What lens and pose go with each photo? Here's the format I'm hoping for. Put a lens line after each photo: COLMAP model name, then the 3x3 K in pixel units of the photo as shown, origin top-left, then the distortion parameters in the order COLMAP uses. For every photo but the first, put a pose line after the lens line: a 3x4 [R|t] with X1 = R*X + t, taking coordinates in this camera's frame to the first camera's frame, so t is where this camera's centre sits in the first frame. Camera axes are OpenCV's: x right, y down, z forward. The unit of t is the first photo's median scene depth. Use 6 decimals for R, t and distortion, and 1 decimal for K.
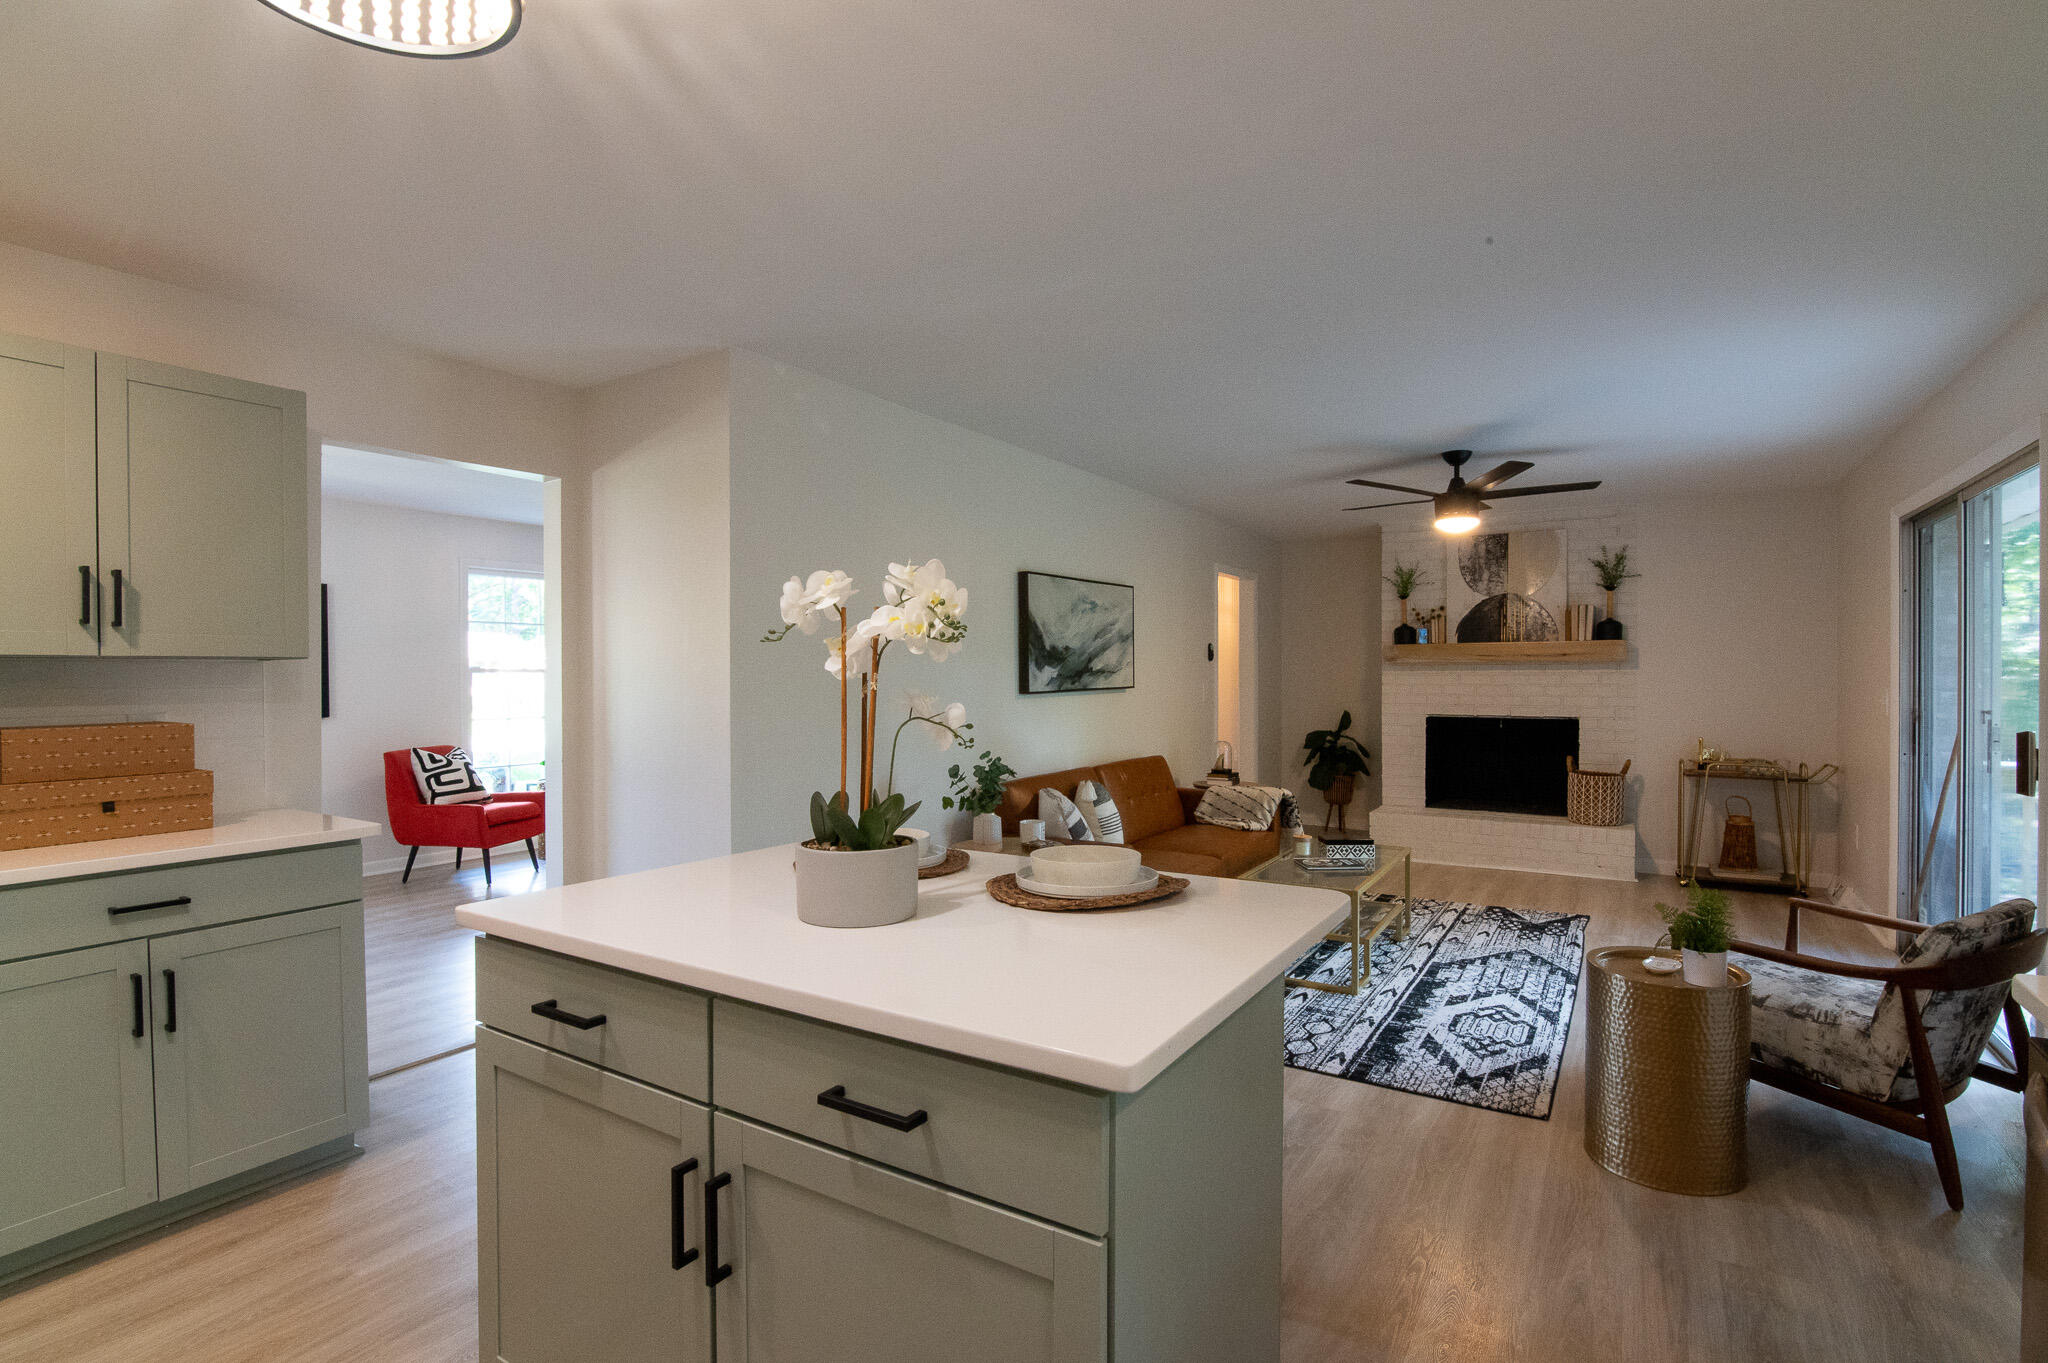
lens RADIAL K [[947.1, 0, 1031.9], [0, 947.1, 679.3], [0, 0, 1]] dist [-0.022004, 0.001028]
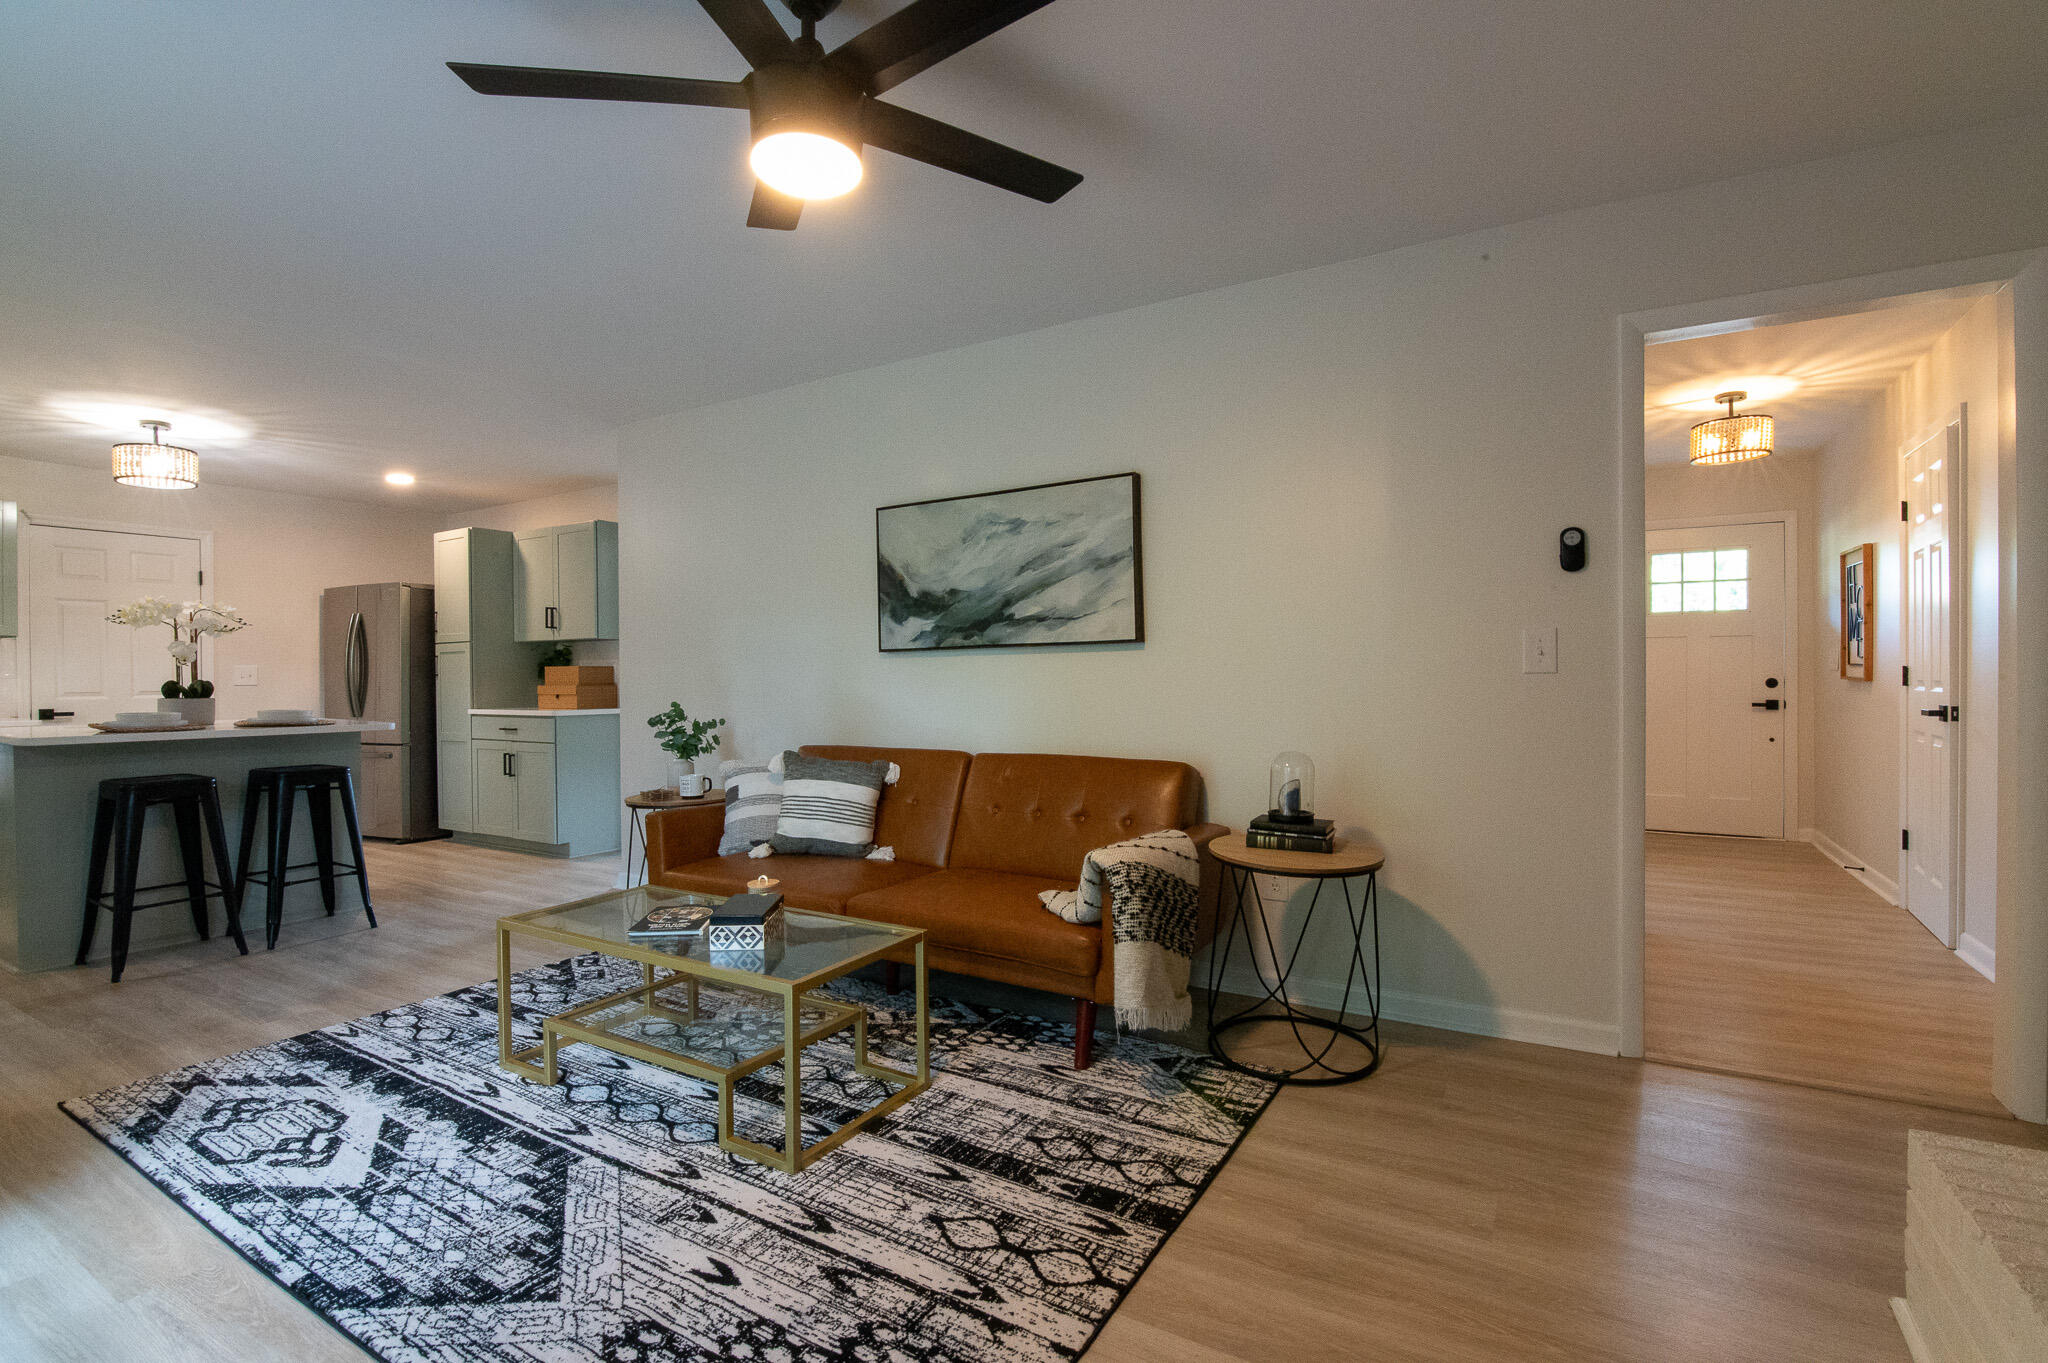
lens RADIAL K [[947.1, 0, 1031.9], [0, 947.1, 679.3], [0, 0, 1]] dist [-0.022004, 0.001028]
pose [[0.029991, 0.005002, -0.999538, 1.043557], [-0.000668, 0.999987, 0.004984, 0.043936], [0.999550, 0.000518, 0.029994, 1.364675]]
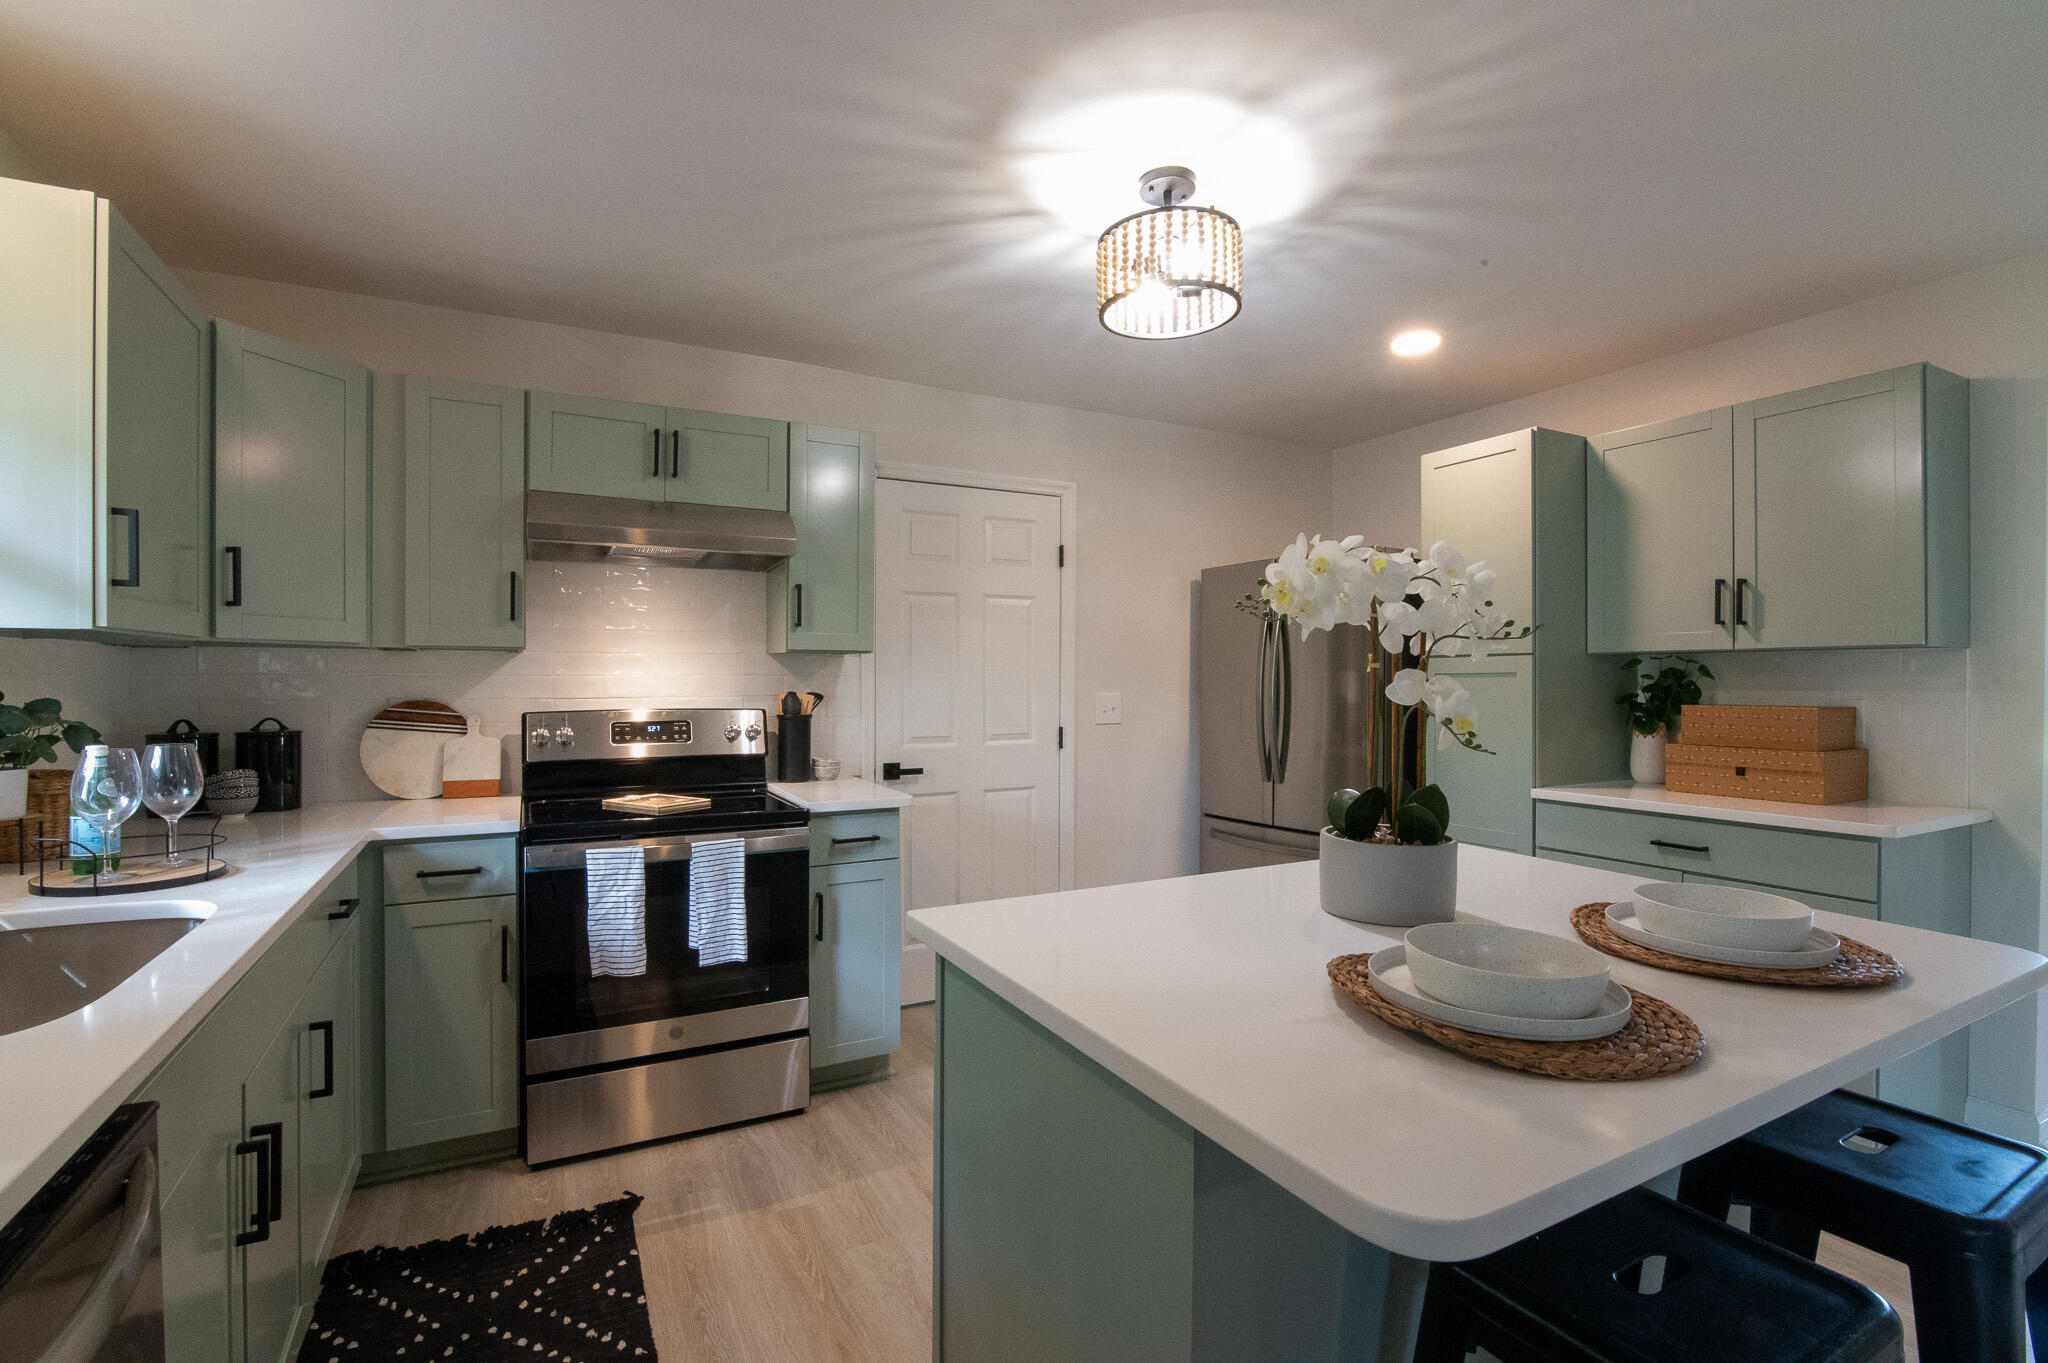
lens RADIAL K [[947.1, 0, 1031.9], [0, 947.1, 679.3], [0, 0, 1]] dist [-0.022004, 0.001028]
pose [[-0.484446, 0.003136, -0.874815, 0.329654], [-0.005650, 0.999962, 0.006713, 0.007274], [0.874803, 0.008195, -0.484410, 0.466395]]
